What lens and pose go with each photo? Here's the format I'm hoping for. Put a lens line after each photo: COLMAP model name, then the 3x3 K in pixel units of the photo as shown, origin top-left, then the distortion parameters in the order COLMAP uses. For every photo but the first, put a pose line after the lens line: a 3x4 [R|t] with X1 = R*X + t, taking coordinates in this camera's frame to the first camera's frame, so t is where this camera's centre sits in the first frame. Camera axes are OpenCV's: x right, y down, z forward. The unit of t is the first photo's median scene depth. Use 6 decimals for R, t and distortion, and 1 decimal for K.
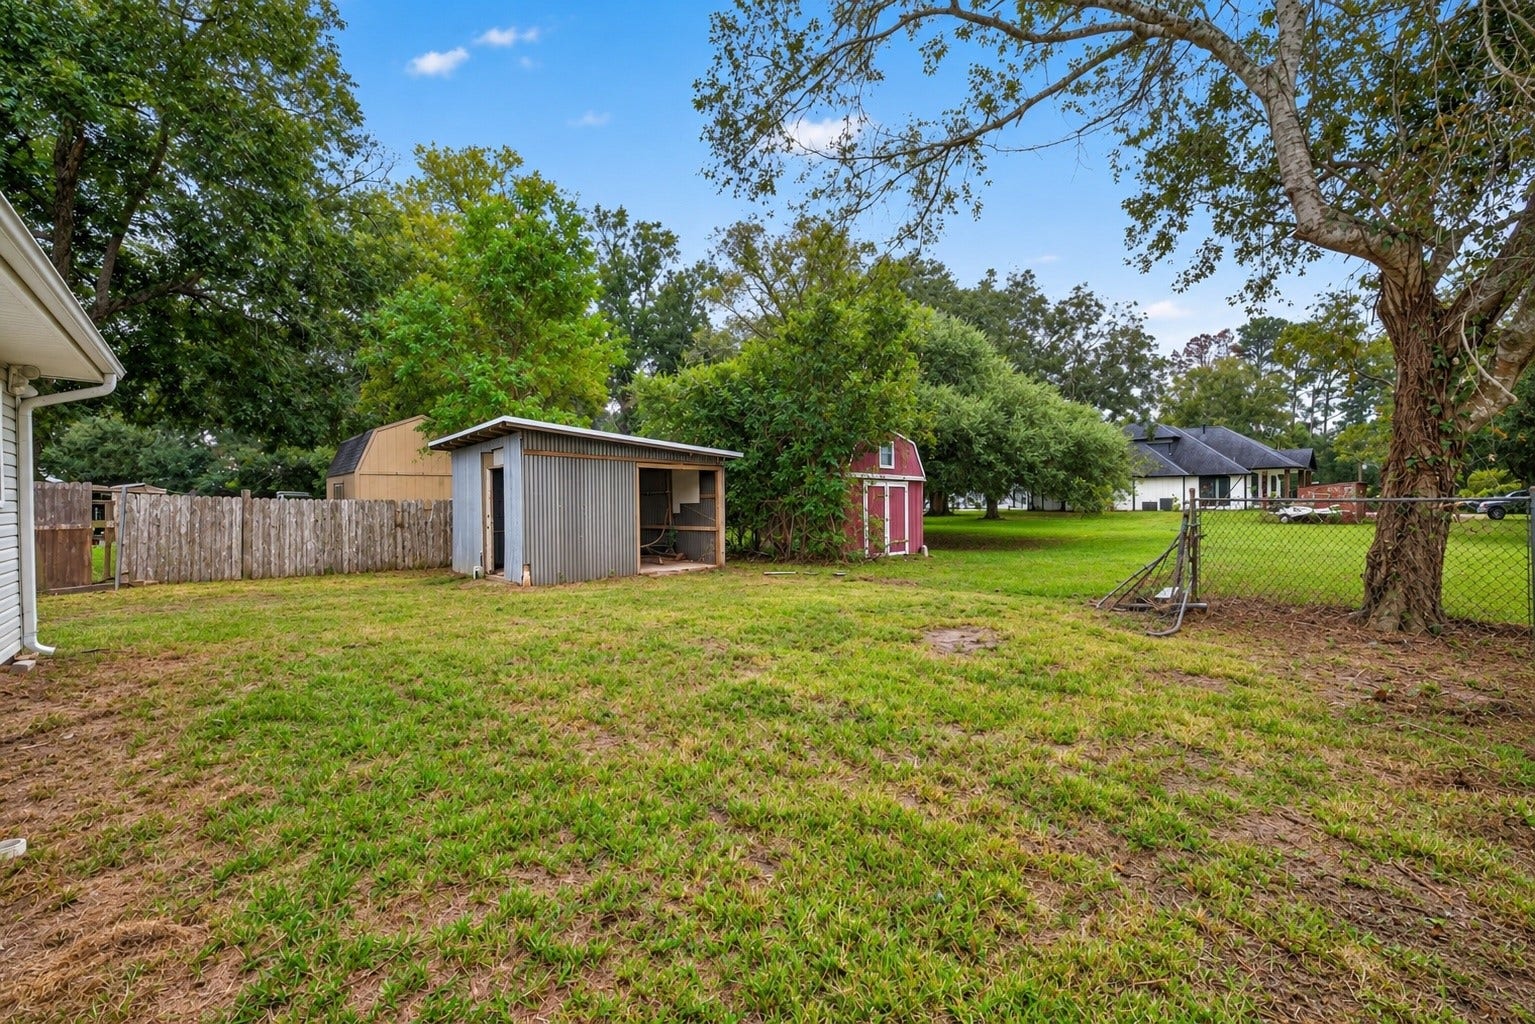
lens RADIAL K [[659.8, 0, 767.5], [0, 659.8, 512.0], [0, 0, 1]] dist [-0.001371, -0.000433]
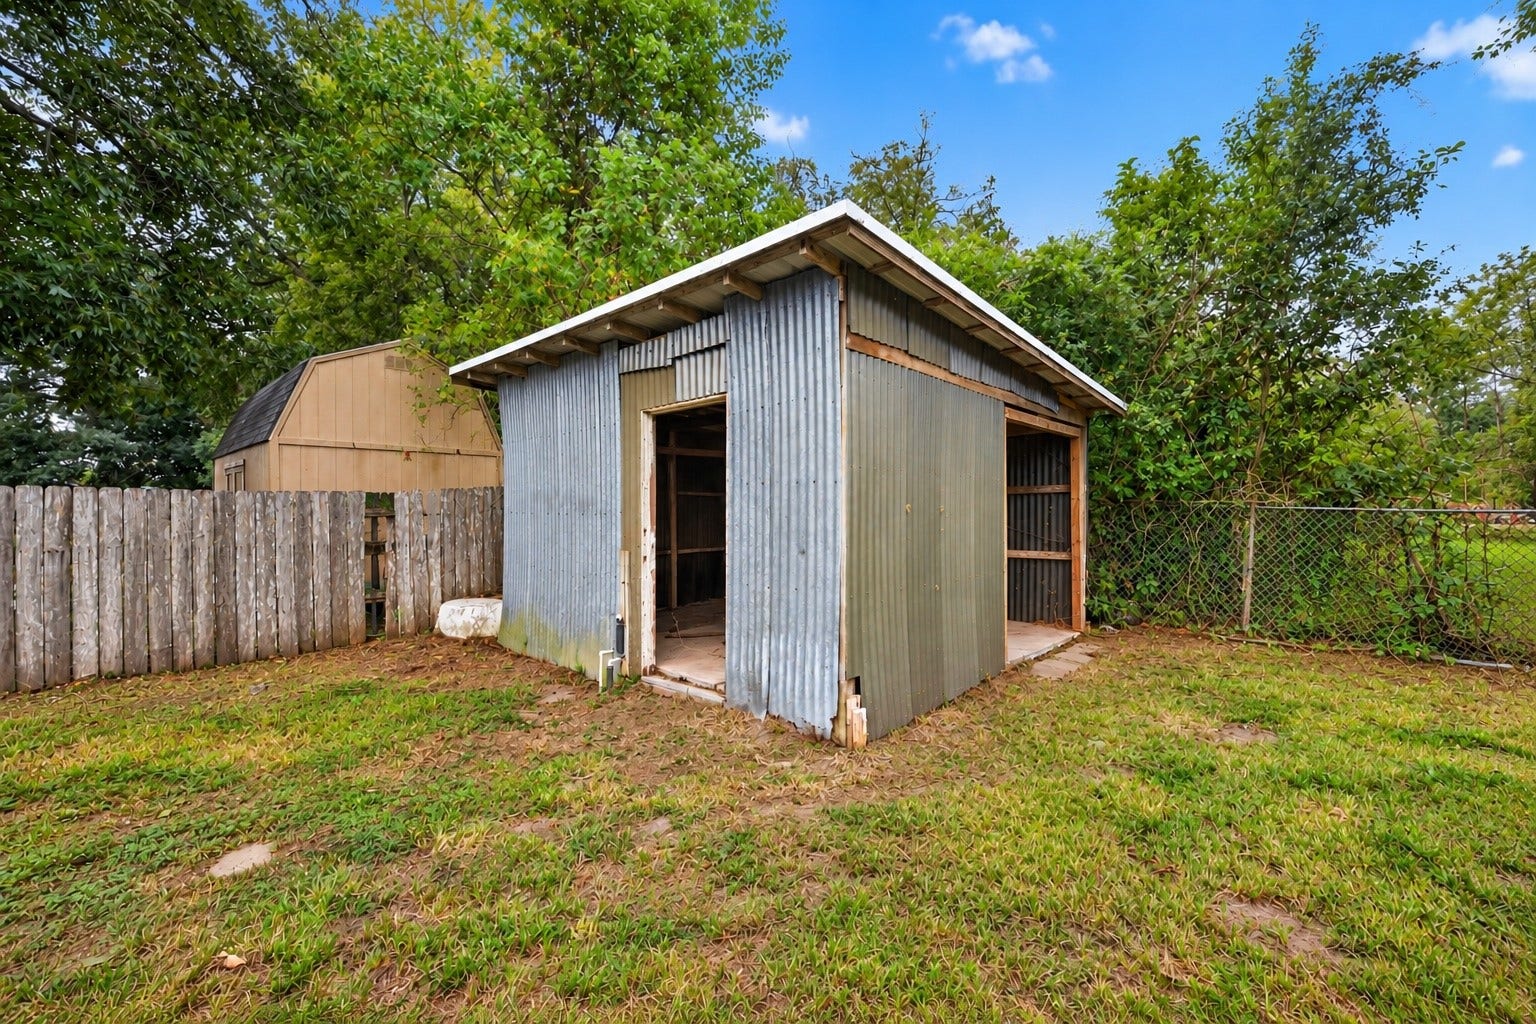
lens RADIAL K [[660.2, 0, 768.0], [0, 660.2, 512.0], [0, 0, 1]] dist [-0.001371, -0.000433]
pose [[0.993967, 0.013131, 0.108892, -0.274014], [-0.012095, 0.999875, -0.010176, -0.000030], [-0.109012, 0.008798, 0.994001, 0.413818]]
